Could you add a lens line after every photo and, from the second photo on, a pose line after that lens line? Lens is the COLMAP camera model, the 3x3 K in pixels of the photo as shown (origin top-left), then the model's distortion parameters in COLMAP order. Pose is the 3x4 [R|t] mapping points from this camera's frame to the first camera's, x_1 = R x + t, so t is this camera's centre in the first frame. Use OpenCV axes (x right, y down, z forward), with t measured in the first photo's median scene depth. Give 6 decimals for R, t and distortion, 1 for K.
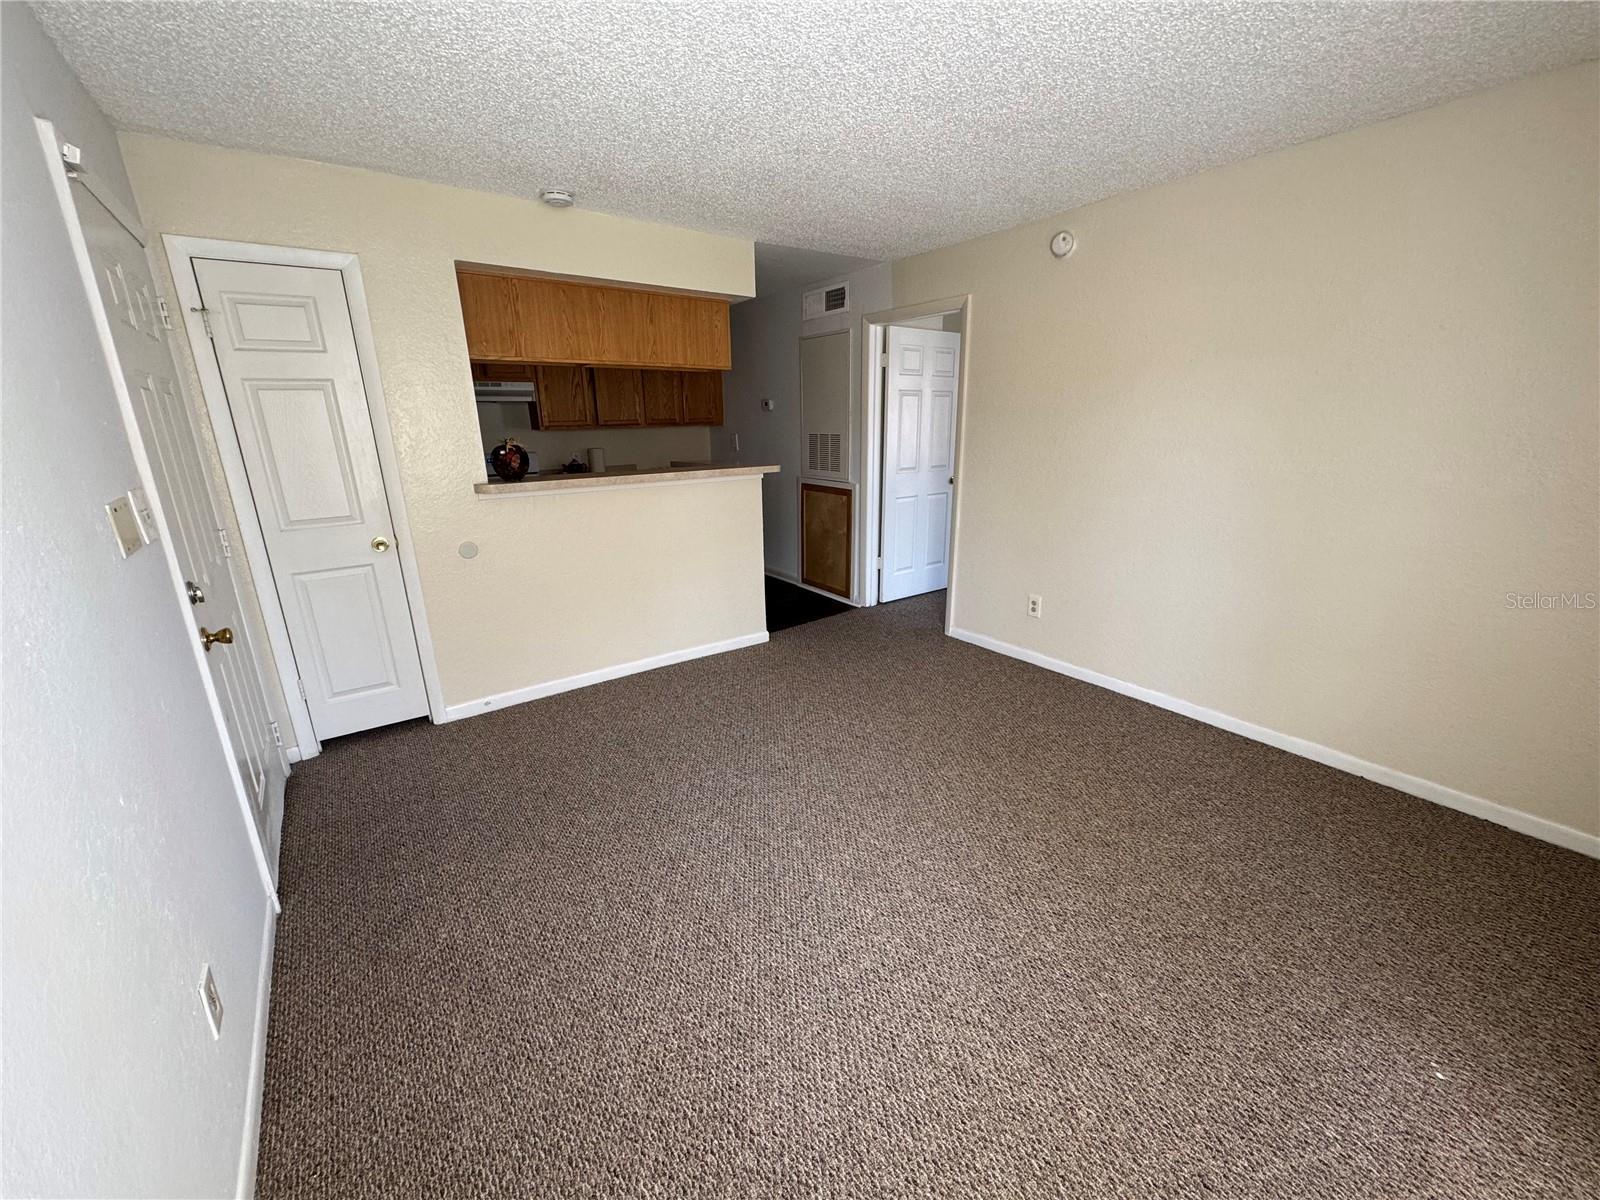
lens RADIAL K [[636.4, 0, 801.8], [0, 636.4, 601.2], [0, 0, 1]] dist [-0.000773, -0.000664]
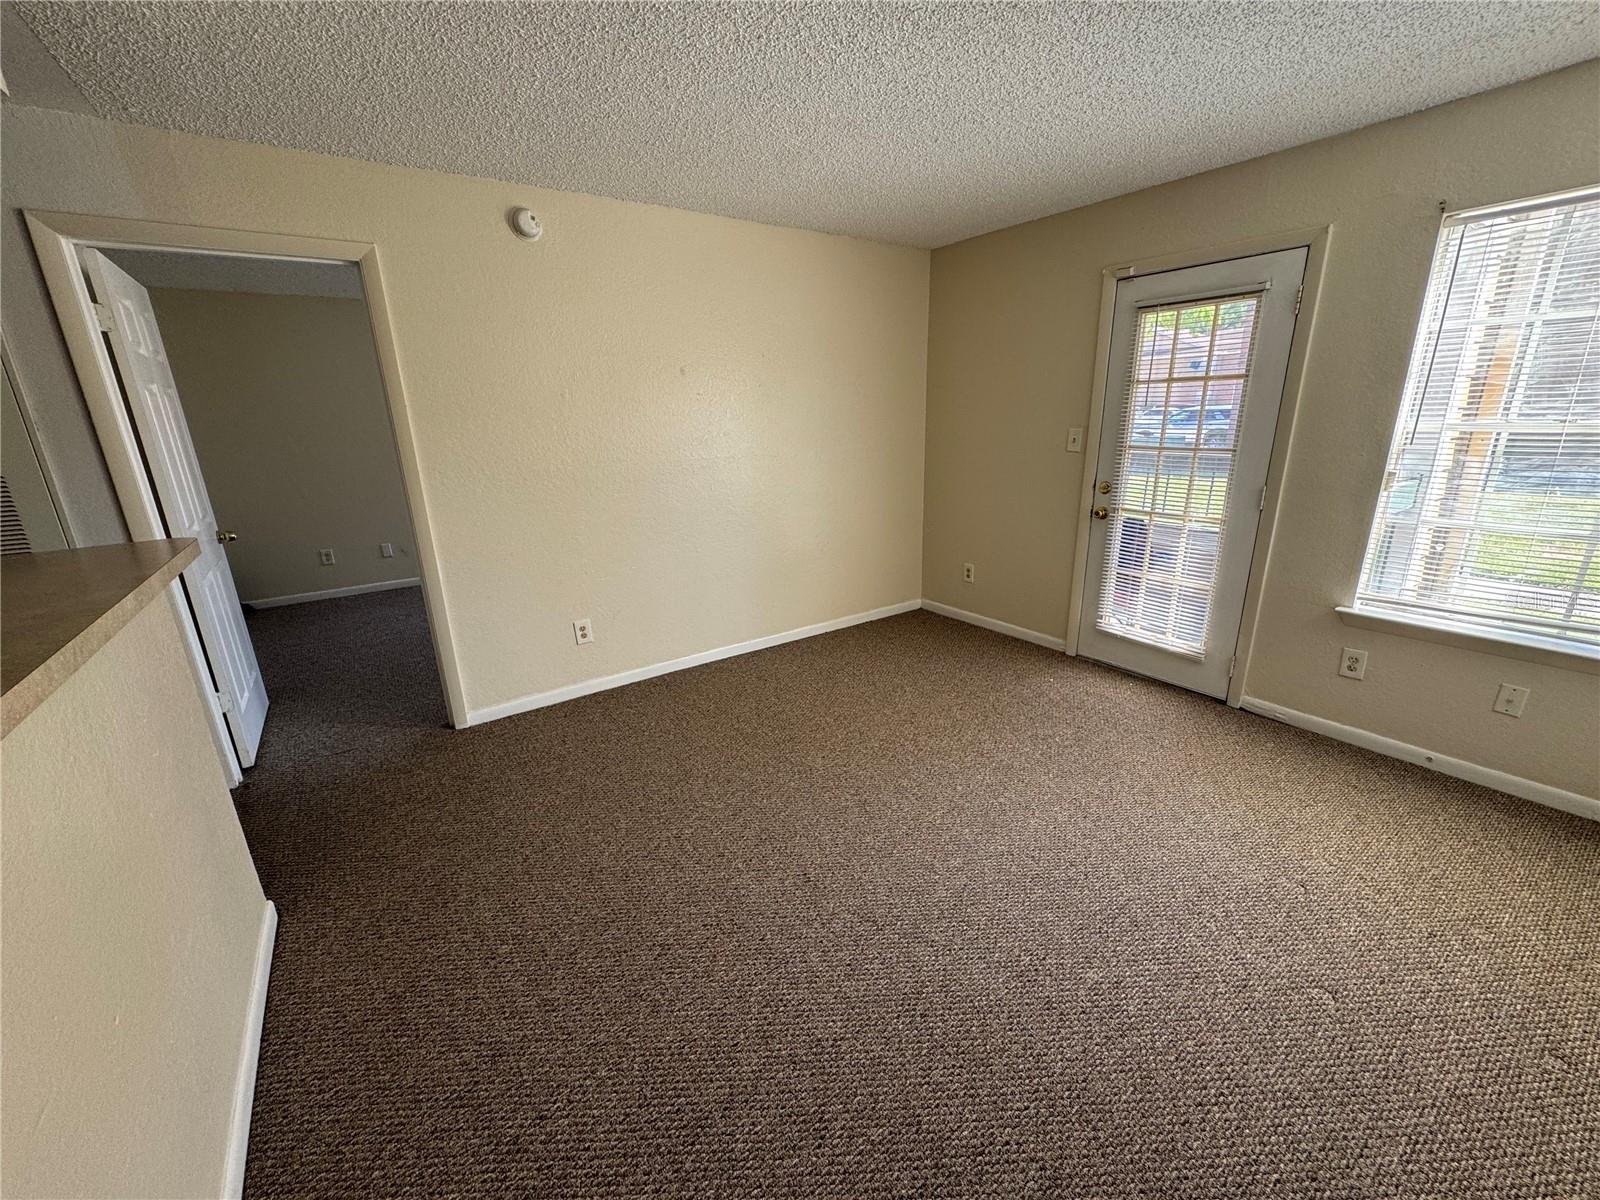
lens RADIAL K [[636.4, 0, 801.8], [0, 636.4, 601.2], [0, 0, 1]] dist [-0.000773, -0.000664]
pose [[0.017078, -0.275633, 0.961111, -0.543932], [0.306874, 0.916302, 0.257330, -0.190748], [-0.951597, 0.290546, 0.100233, 0.686039]]
